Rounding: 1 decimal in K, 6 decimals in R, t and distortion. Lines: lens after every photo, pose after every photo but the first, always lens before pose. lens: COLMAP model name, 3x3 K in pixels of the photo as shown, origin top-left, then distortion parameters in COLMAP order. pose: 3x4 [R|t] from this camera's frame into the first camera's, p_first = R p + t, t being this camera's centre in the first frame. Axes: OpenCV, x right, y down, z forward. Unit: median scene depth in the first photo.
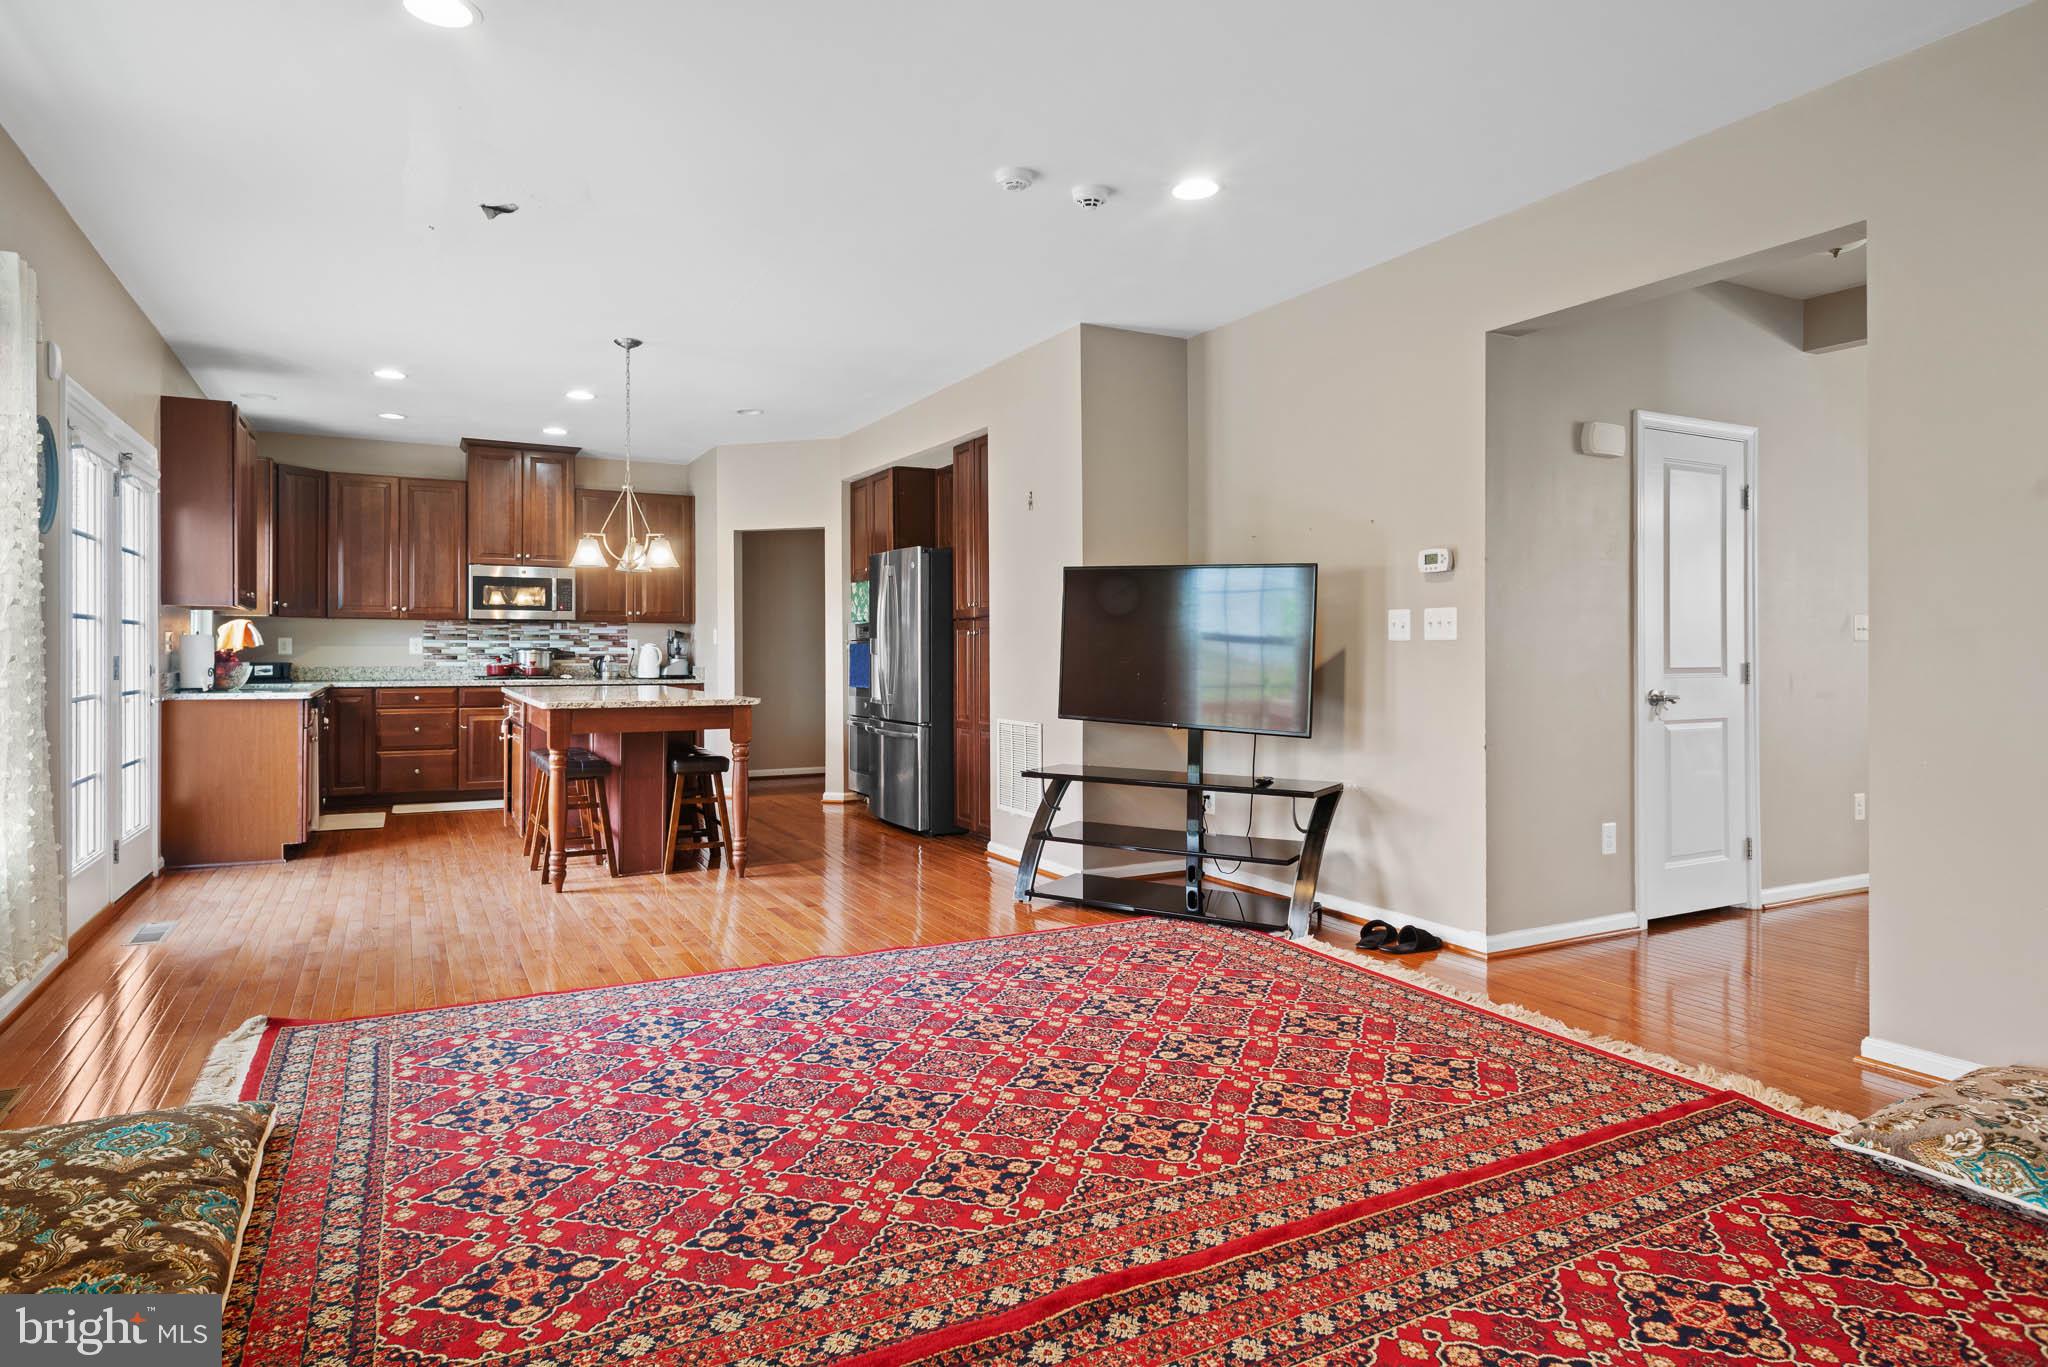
lens RADIAL K [[1145.8, 0, 1021.8], [0, 1145.8, 655.4], [0, 0, 1]] dist [0.018078, -0.012398]
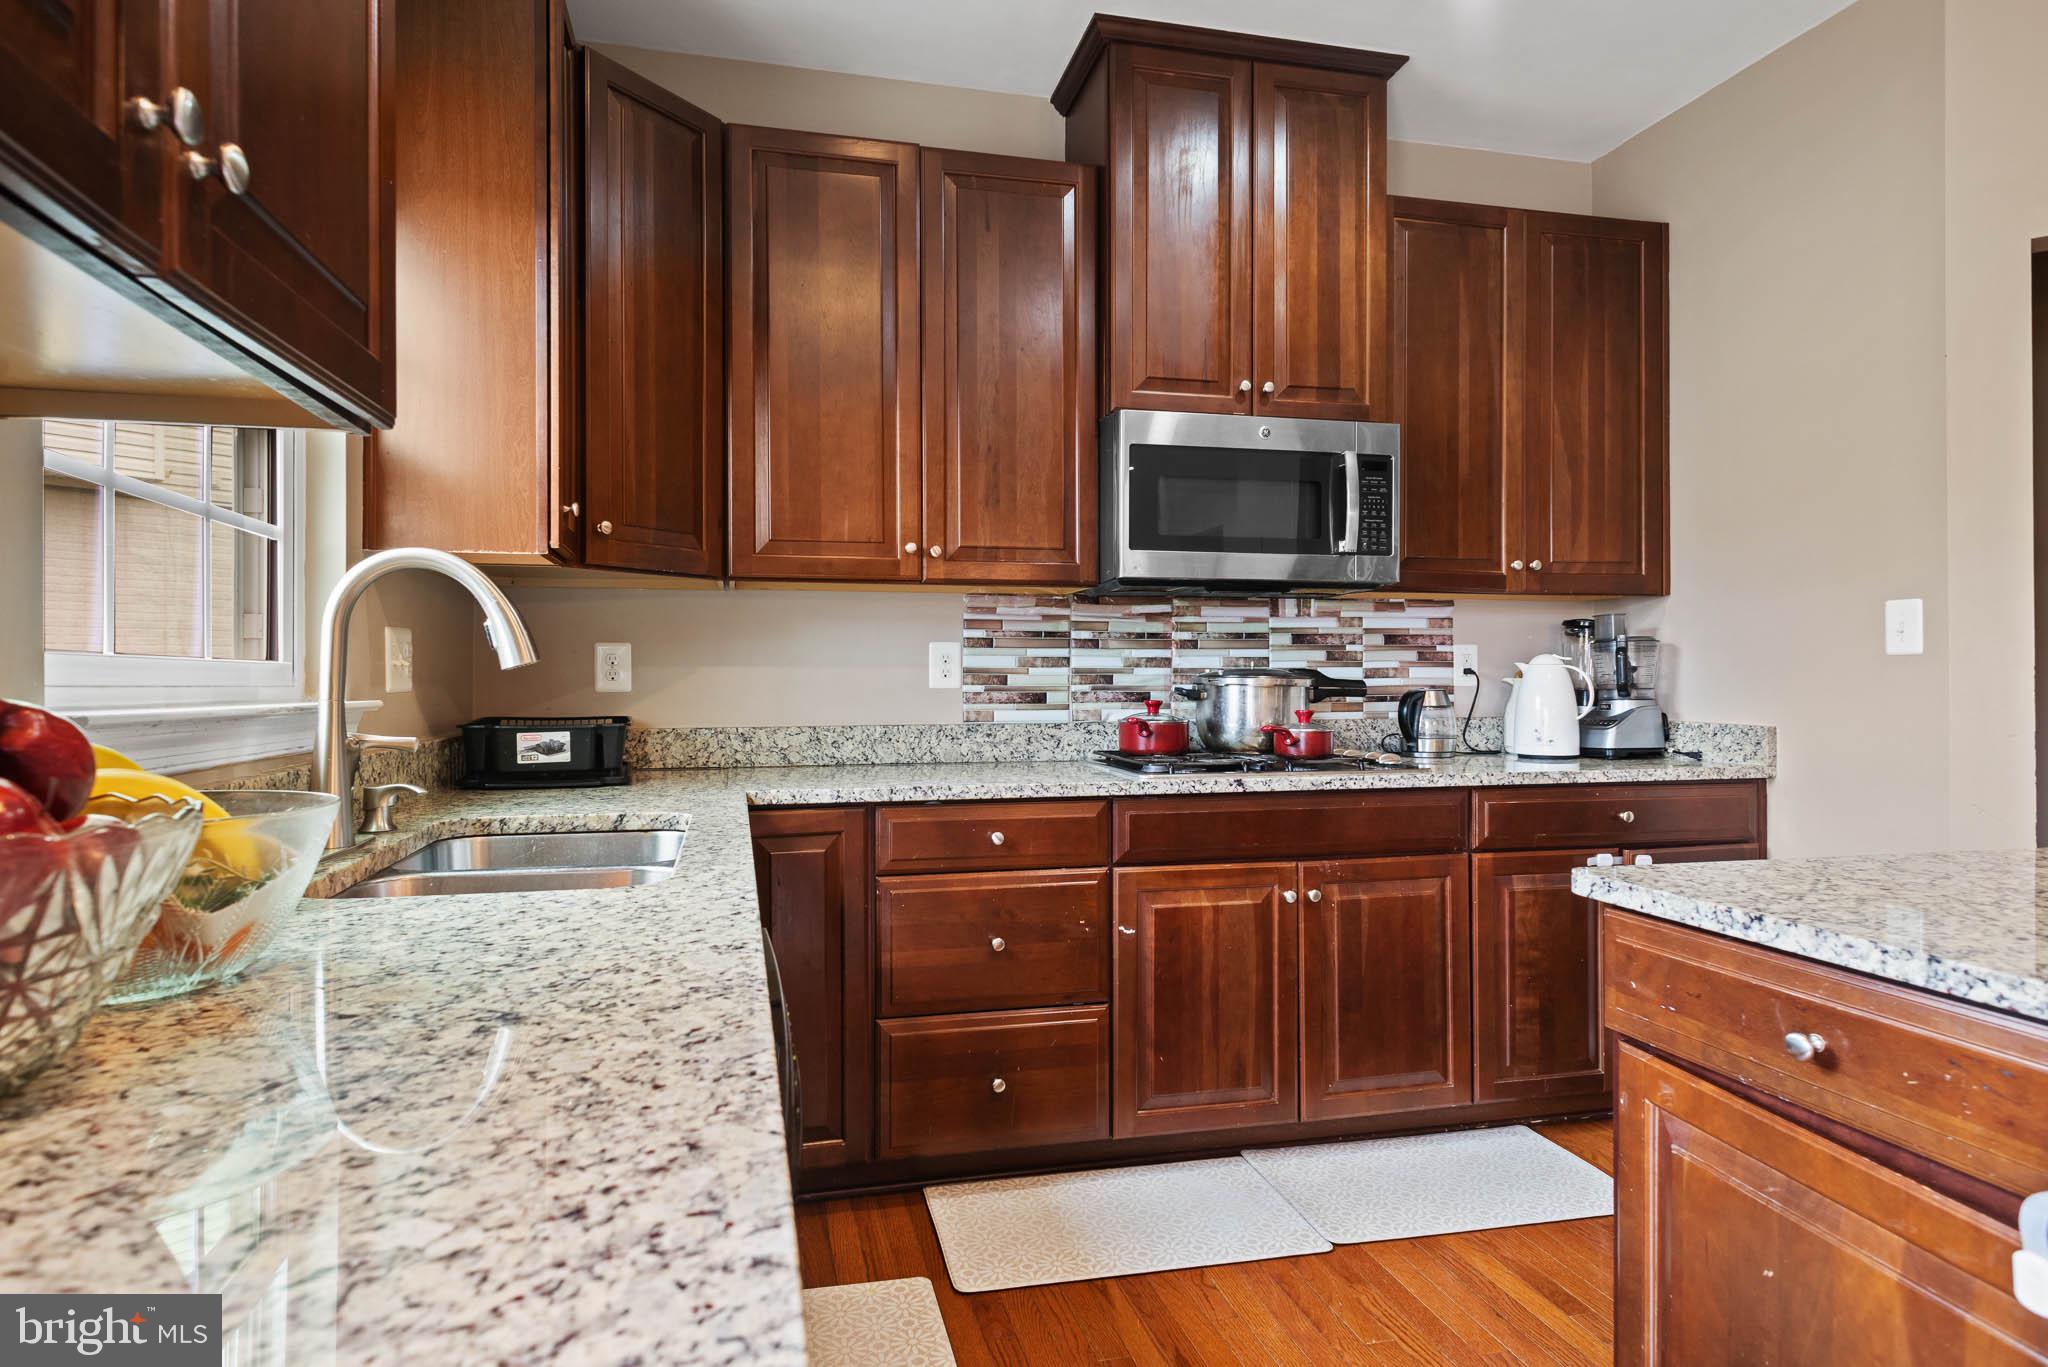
lens RADIAL K [[1145.8, 0, 1007.3], [0, 1145.8, 673.5], [0, 0, 1]] dist [0.018078, -0.012398]
pose [[0.964061, -0.005948, -0.265613, -0.423502], [0.004265, 0.999967, -0.006913, -0.003451], [0.265645, 0.005532, 0.964055, 0.681594]]
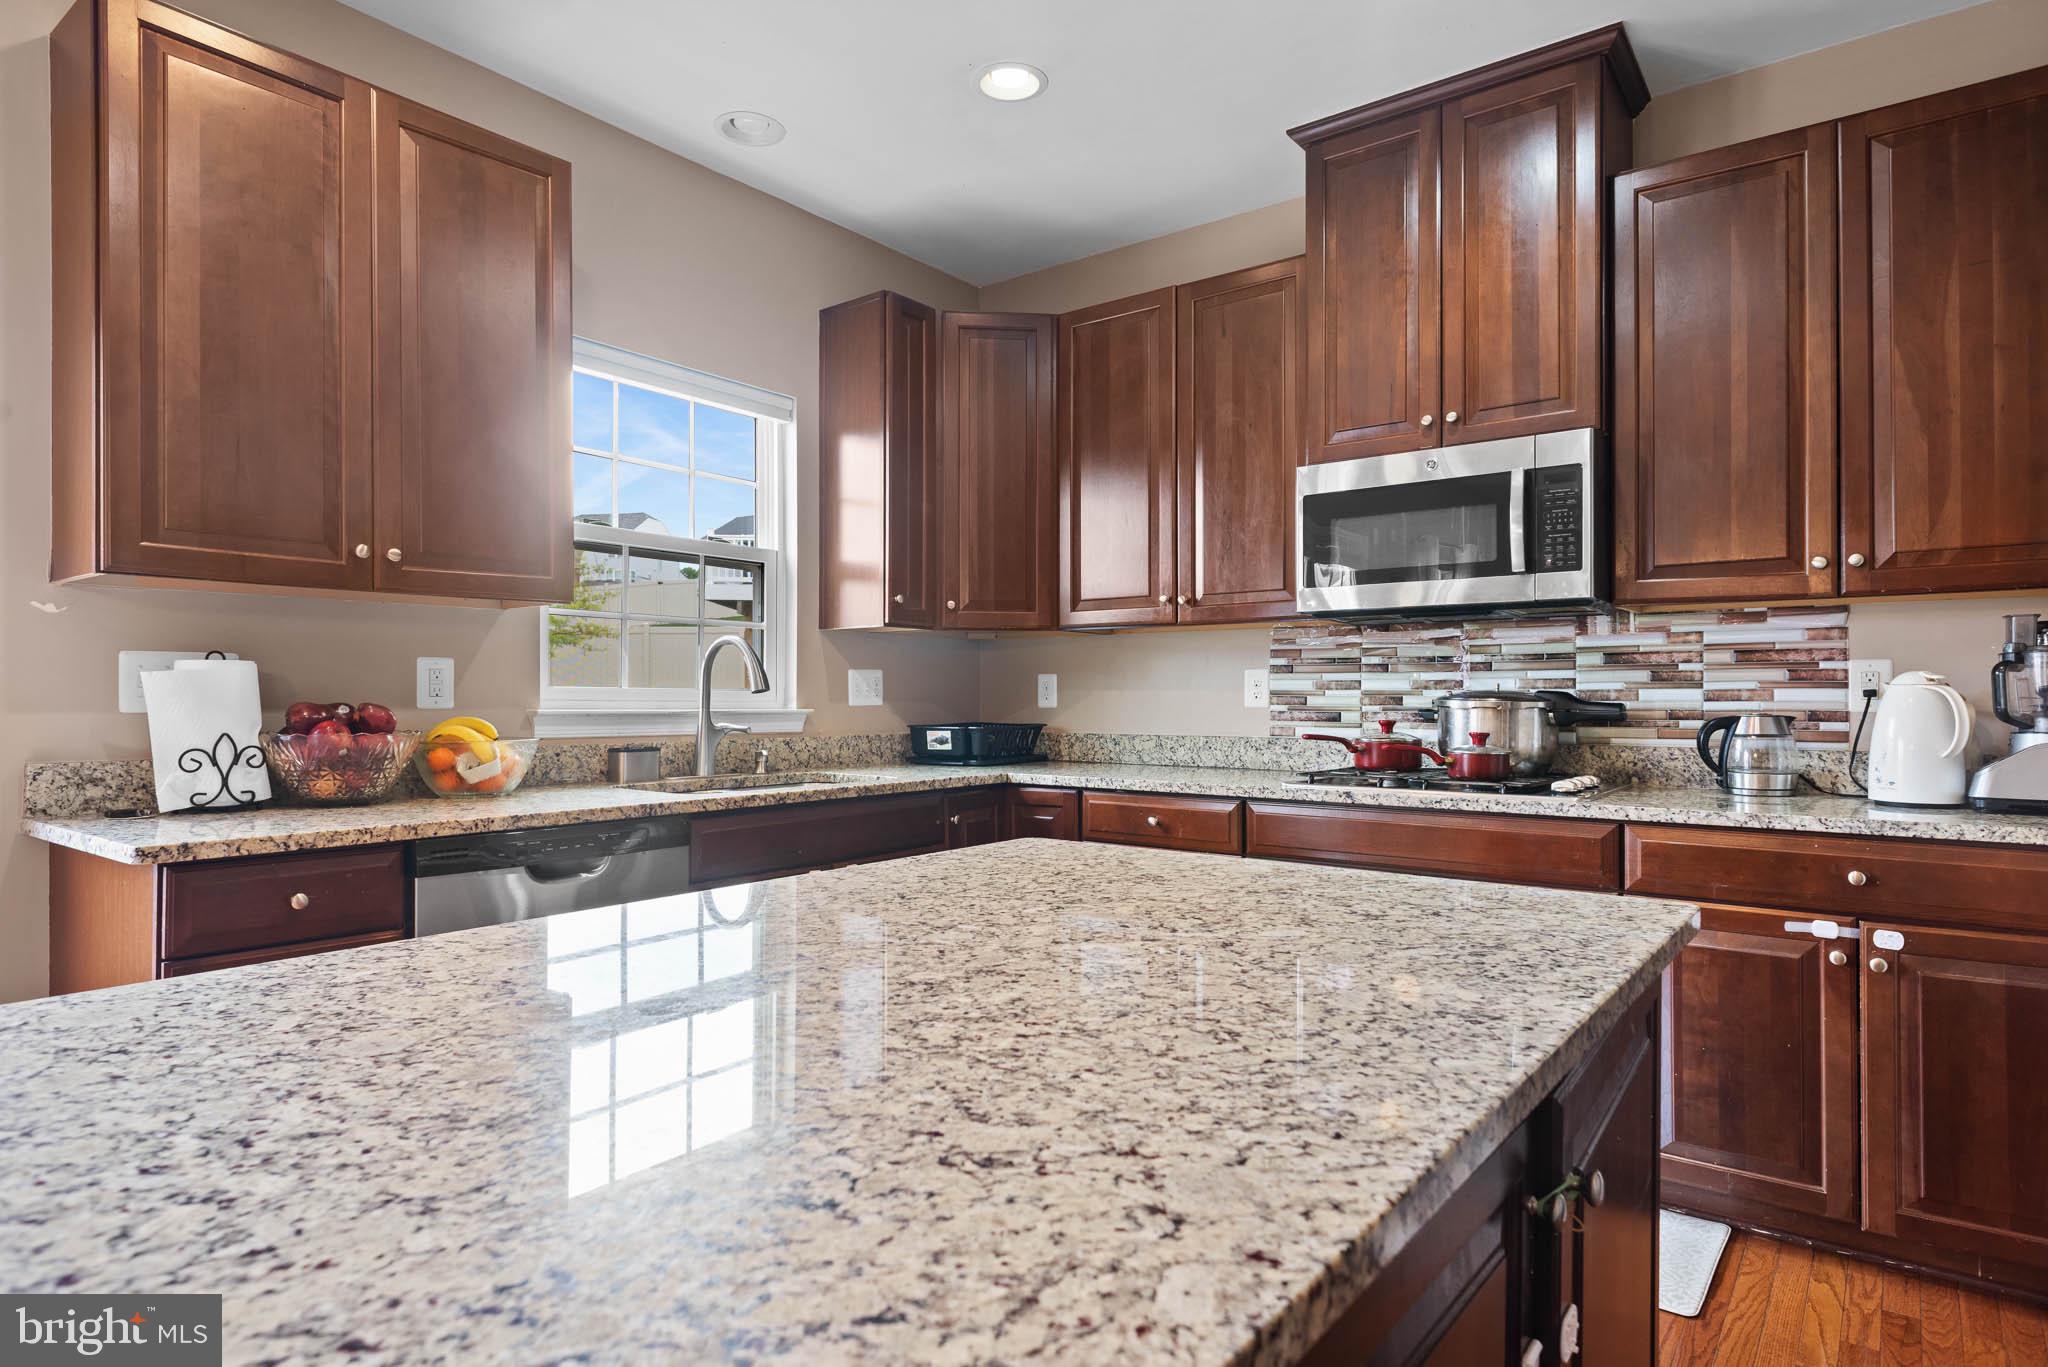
lens RADIAL K [[1145.8, 0, 1023.8], [0, 1145.8, 690.8], [0, 0, 1]] dist [0.018078, -0.012398]
pose [[0.397881, -0.008035, -0.917402, -0.177565], [-0.003592, 0.999940, -0.010316, -0.002878], [0.917430, 0.007400, 0.397828, 0.769010]]
